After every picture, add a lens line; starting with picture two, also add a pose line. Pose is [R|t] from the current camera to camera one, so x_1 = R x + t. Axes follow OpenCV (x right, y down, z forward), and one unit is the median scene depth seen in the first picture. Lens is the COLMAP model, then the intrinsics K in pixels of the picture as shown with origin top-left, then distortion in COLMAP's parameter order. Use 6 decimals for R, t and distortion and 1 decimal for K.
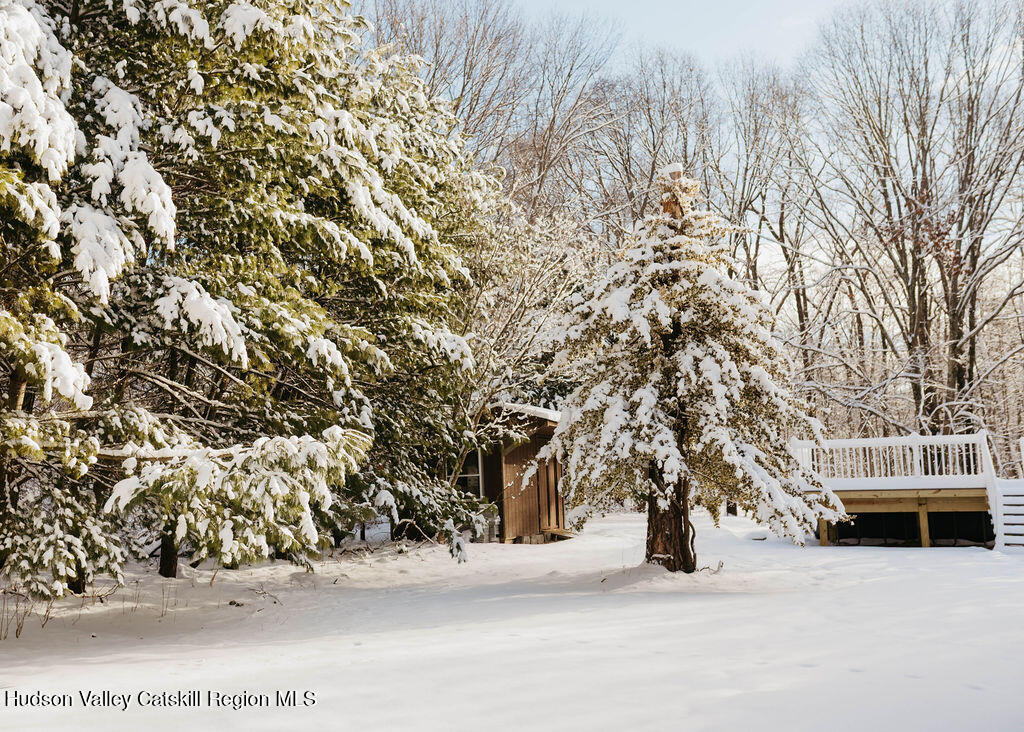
lens RADIAL K [[1025.1, 0, 511.3], [0, 1025.1, 366.0], [0, 0, 1]] dist [0.003427, 0.000000]
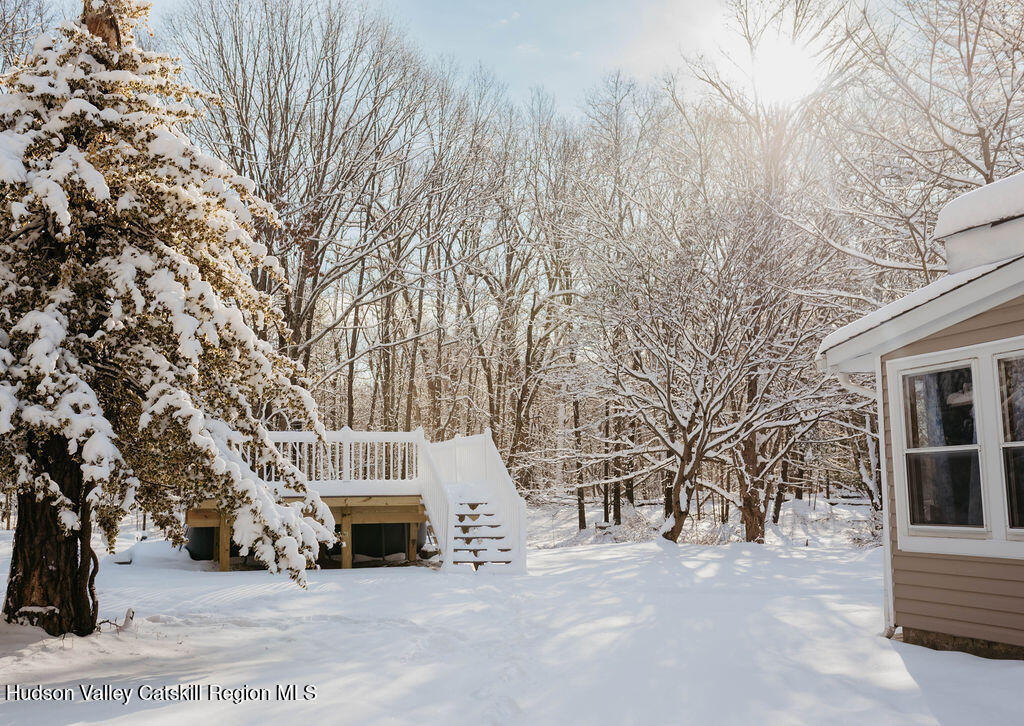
lens RADIAL K [[1025.1, 0, 511.5], [0, 1025.1, 360.4], [0, 0, 1]] dist [0.003427, 0.000000]
pose [[0.789624, 0.086565, 0.607454, -0.005148], [-0.078949, 0.996103, -0.039324, 0.049588], [-0.608491, -0.016907, 0.793381, 0.397414]]
